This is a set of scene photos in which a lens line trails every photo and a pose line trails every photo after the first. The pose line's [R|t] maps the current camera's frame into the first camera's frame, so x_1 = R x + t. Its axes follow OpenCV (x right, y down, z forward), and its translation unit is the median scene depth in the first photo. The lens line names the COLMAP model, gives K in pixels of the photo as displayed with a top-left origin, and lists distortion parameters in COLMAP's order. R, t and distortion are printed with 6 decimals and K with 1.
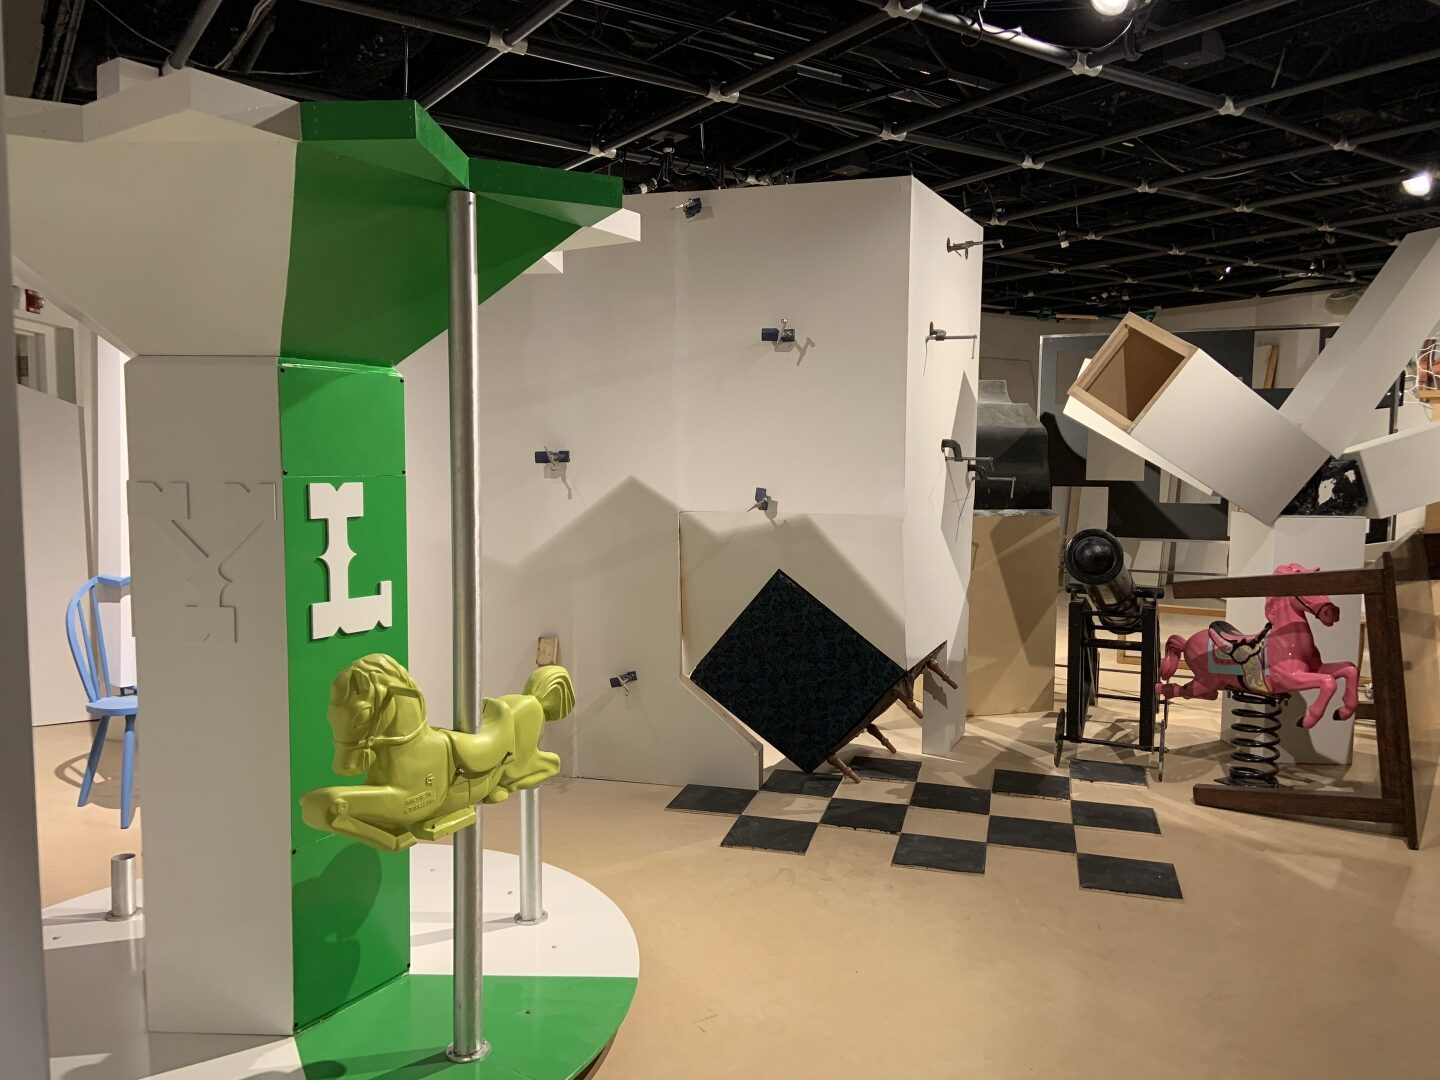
lens RADIAL K [[1104.5, 0, 689.8], [0, 1104.5, 542.7], [0, 0, 1]] dist [0.128869, -0.156977]
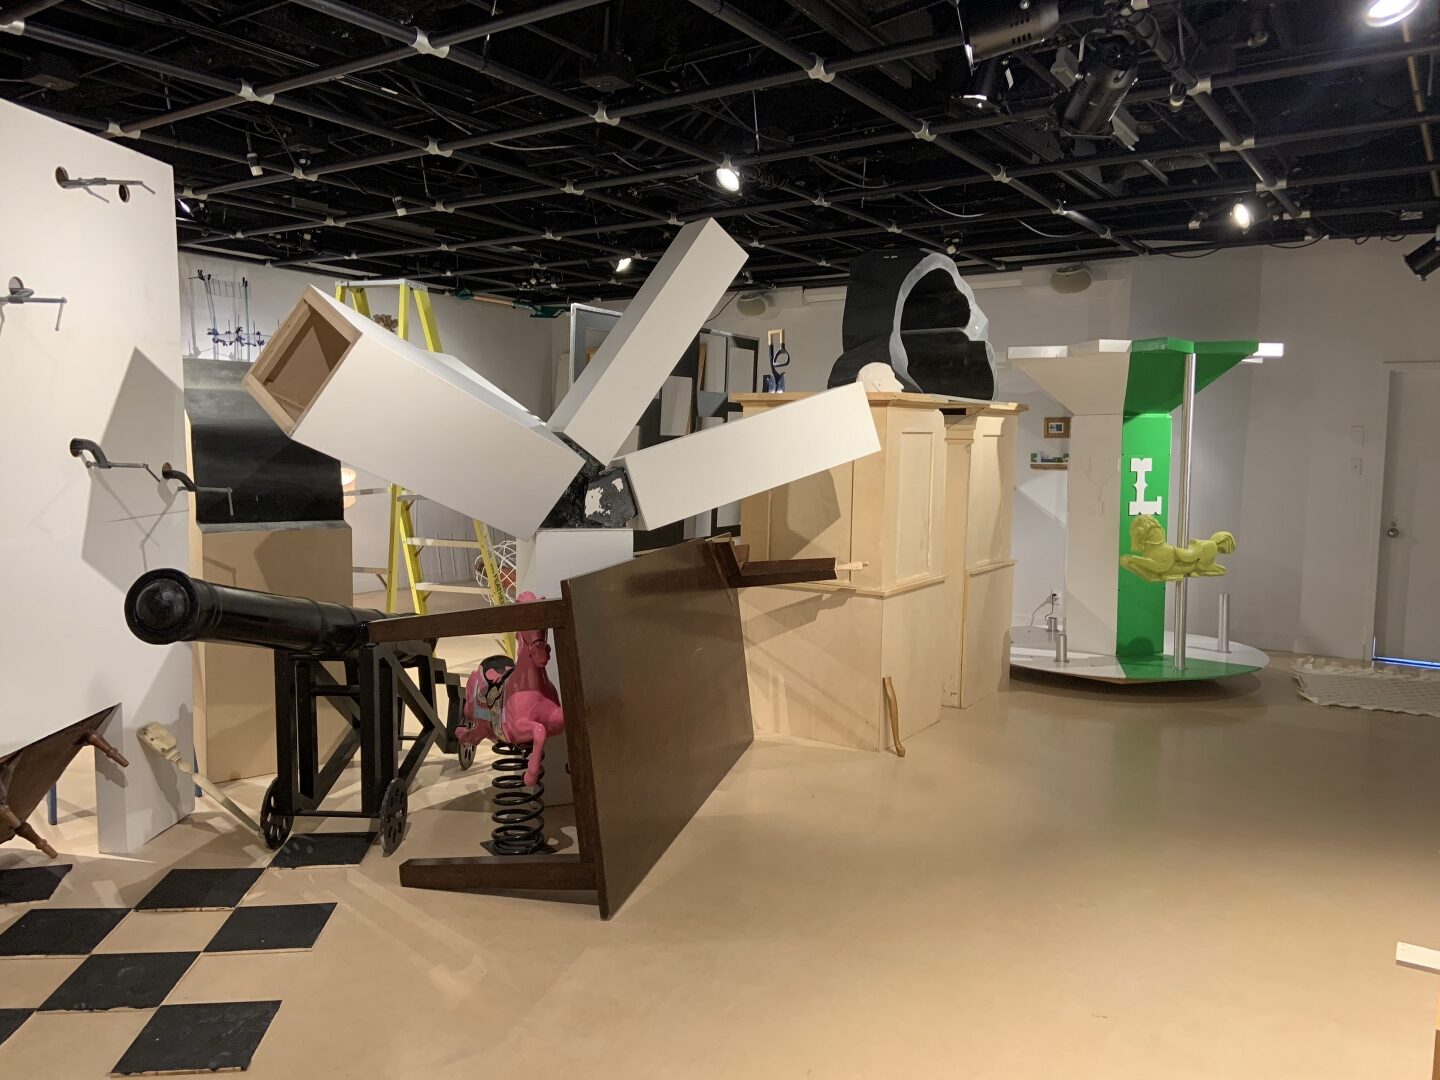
lens RADIAL K [[1094.2, 0, 727.2], [0, 1094.2, 541.6], [0, 0, 1]] dist [0.118972, -0.170047]
pose [[0.929123, -0.027414, 0.368754, 0.338679], [0.022247, 0.999586, 0.018255, -0.027371], [-0.369101, -0.008757, 0.929348, 0.142436]]
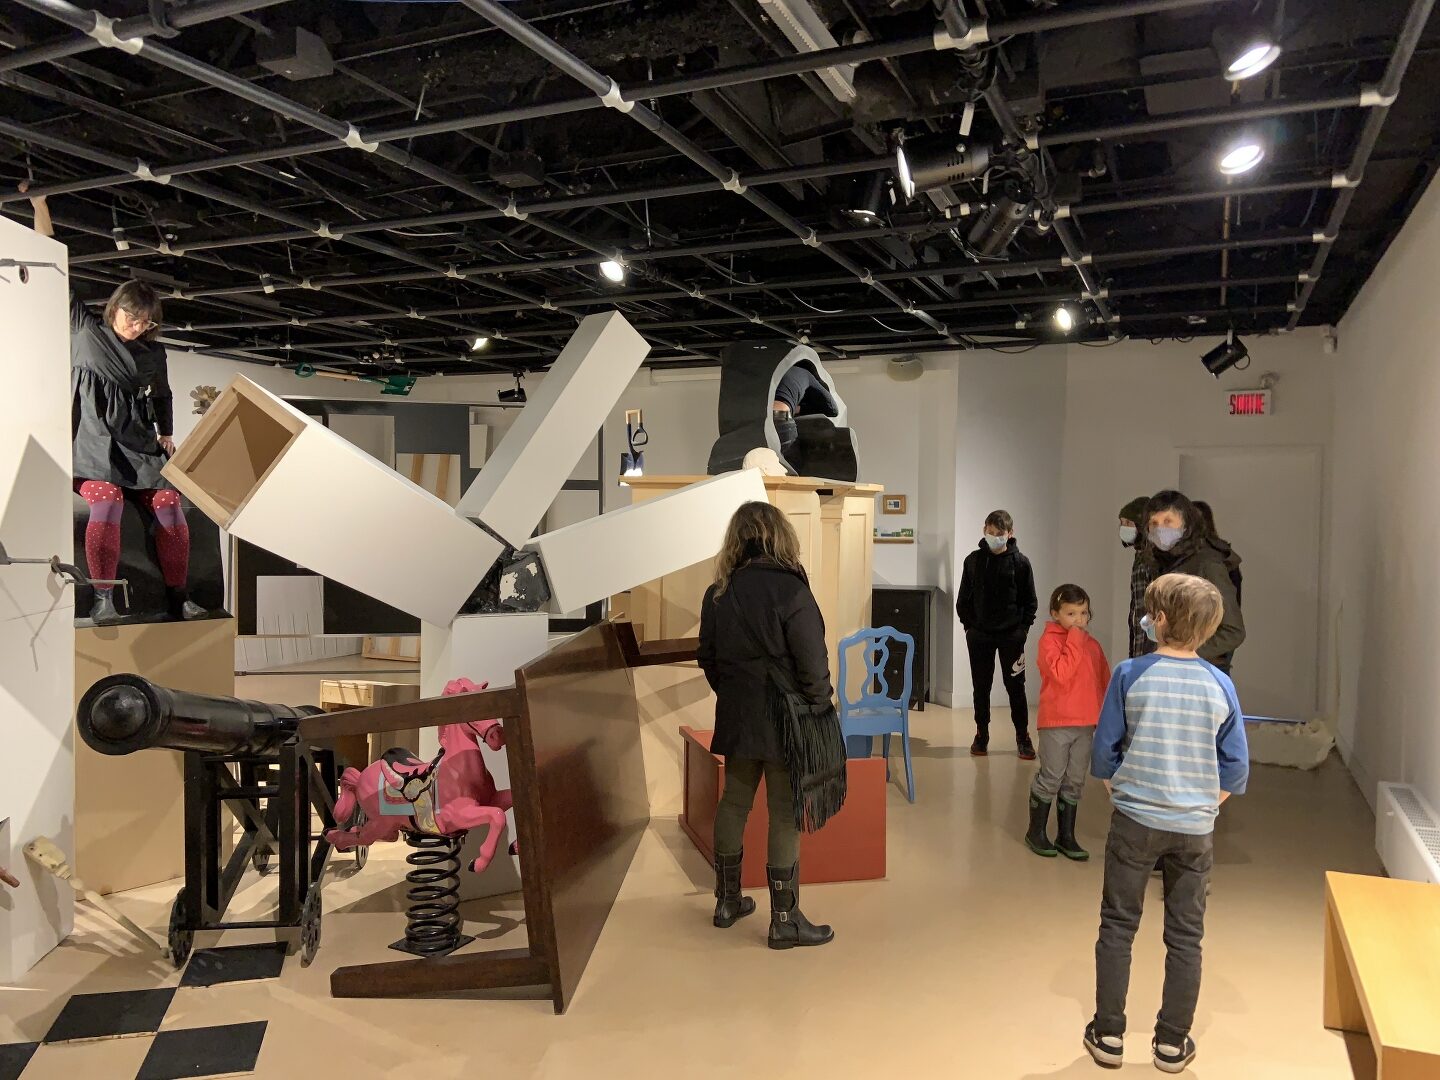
lens RADIAL K [[1094.2, 0, 727.2], [0, 1094.2, 541.6], [0, 0, 1]] dist [0.118972, -0.170047]
pose [[0.844713, -0.013685, 0.535044, 0.241013], [0.039769, 0.998514, -0.037247, -0.041762], [-0.533739, 0.052742, 0.844003, 0.160225]]
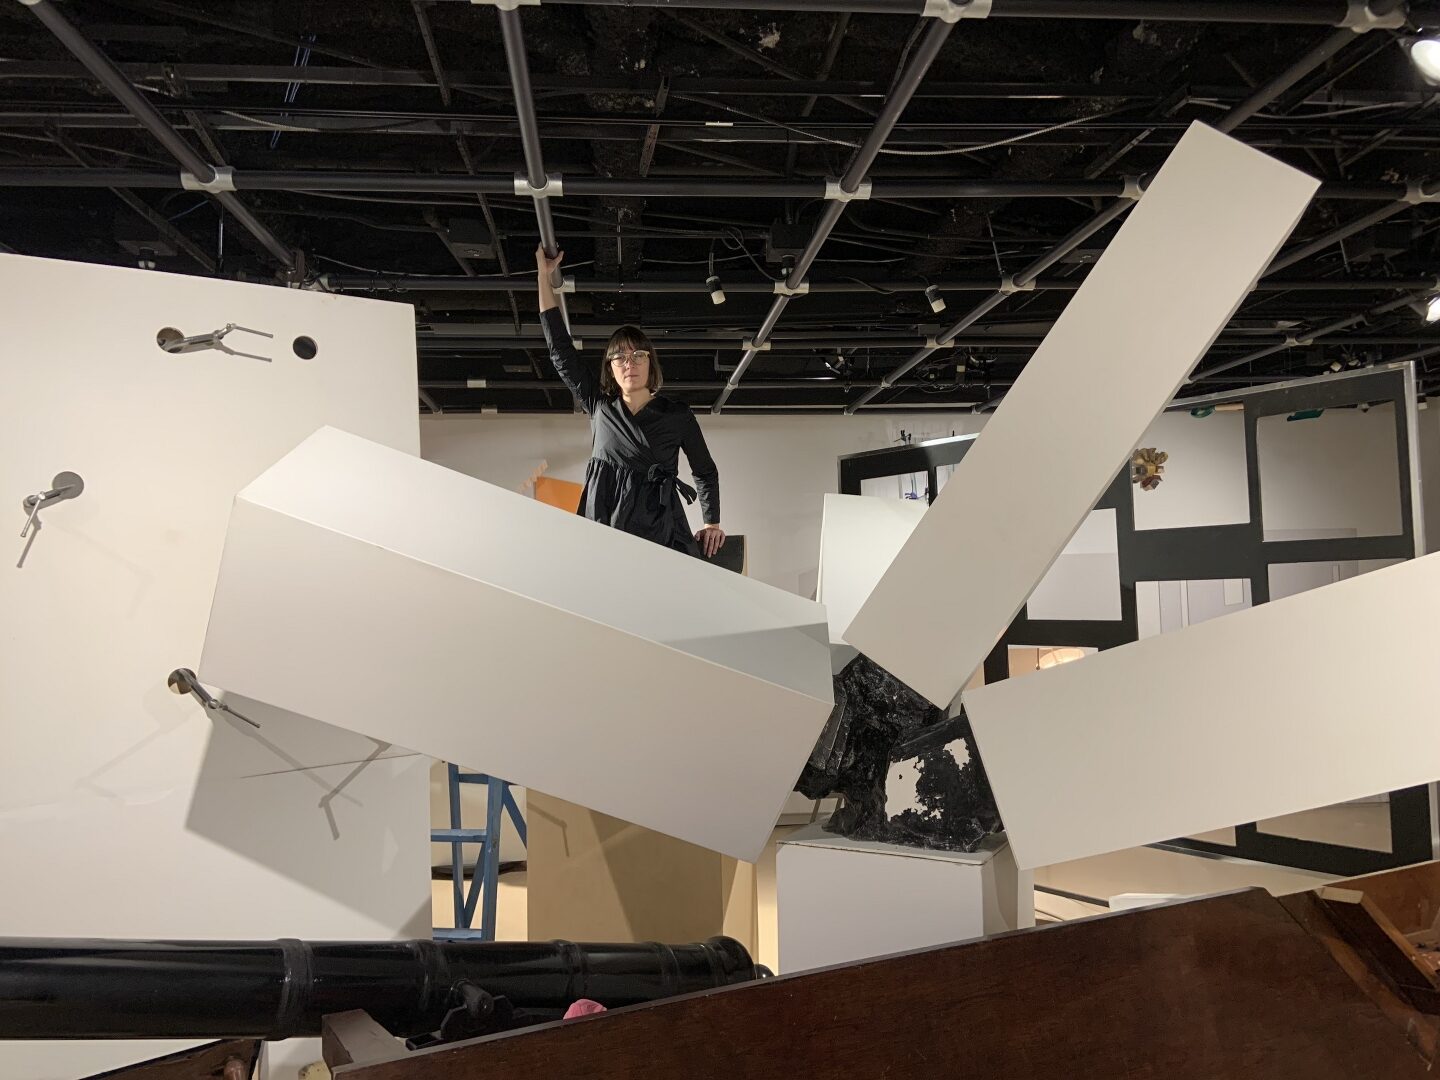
lens RADIAL K [[1090.3, 0, 720.8], [0, 1090.3, 535.1], [0, 0, 1]] dist [0.118431, -0.158300]
pose [[0.877300, -0.055566, -0.476714, 0.708734], [-0.008032, 0.991437, -0.130342, -0.085470], [0.479874, 0.118178, 0.869341, 0.603555]]
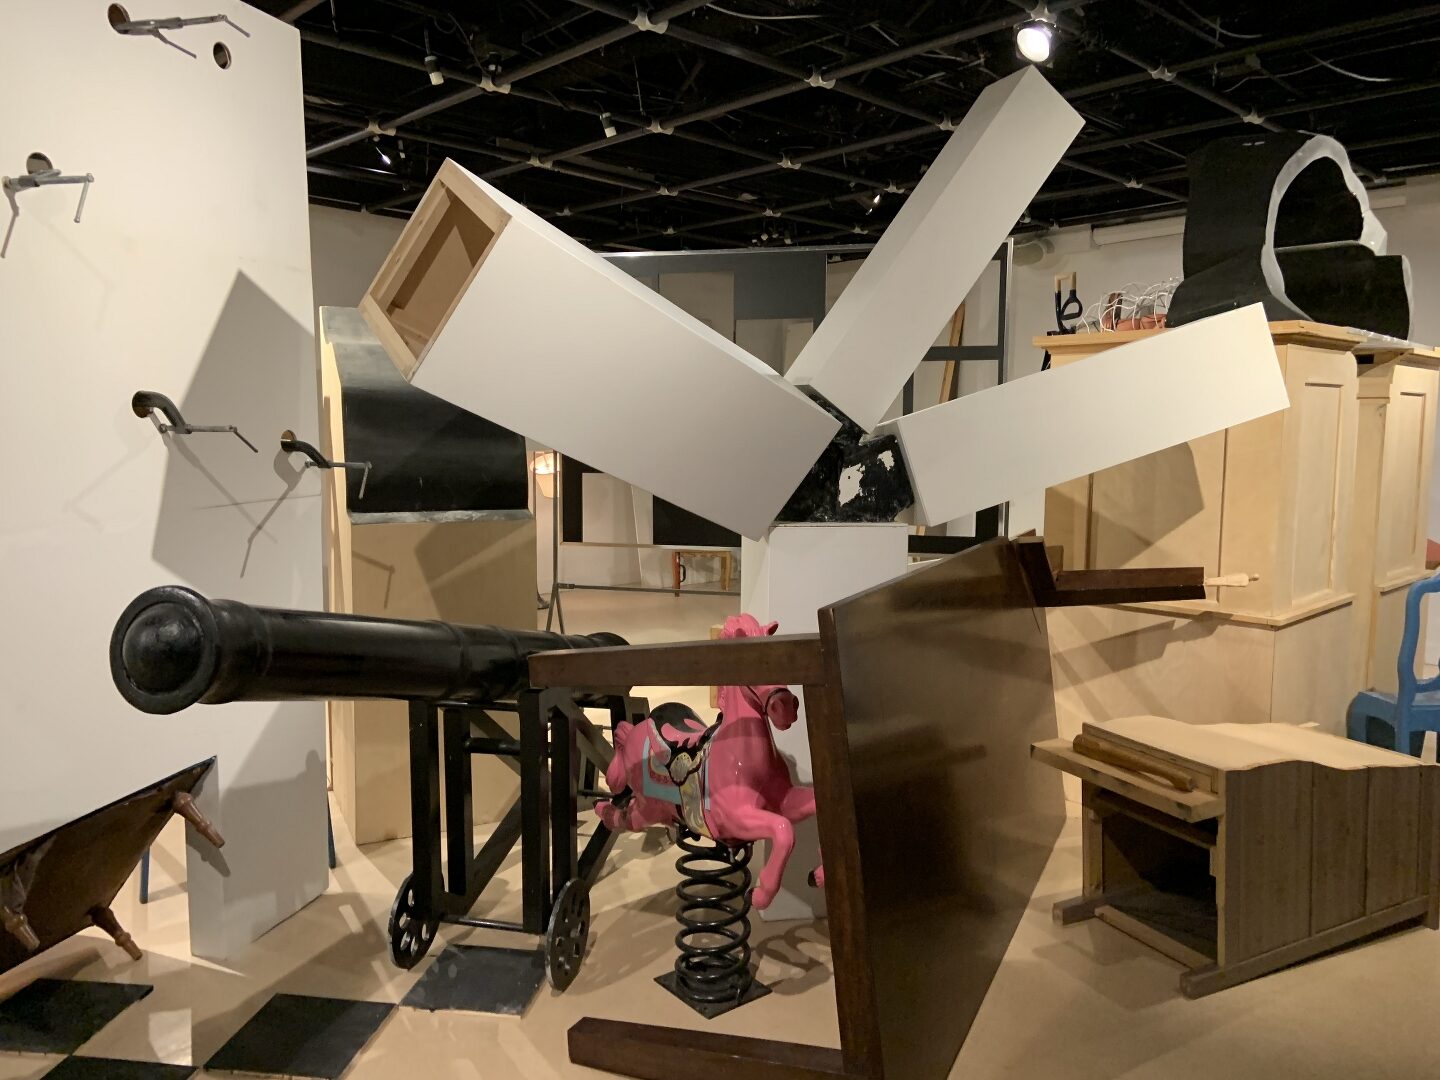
lens RADIAL K [[1081.8, 0, 719.7], [0, 1081.8, 533.1], [0, 0, 1]] dist [0.122101, -0.159360]
pose [[0.985692, -0.018138, 0.167580, 0.390629], [0.015924, 0.999767, 0.014546, -0.028268], [-0.167805, -0.011669, 0.985751, 0.416974]]
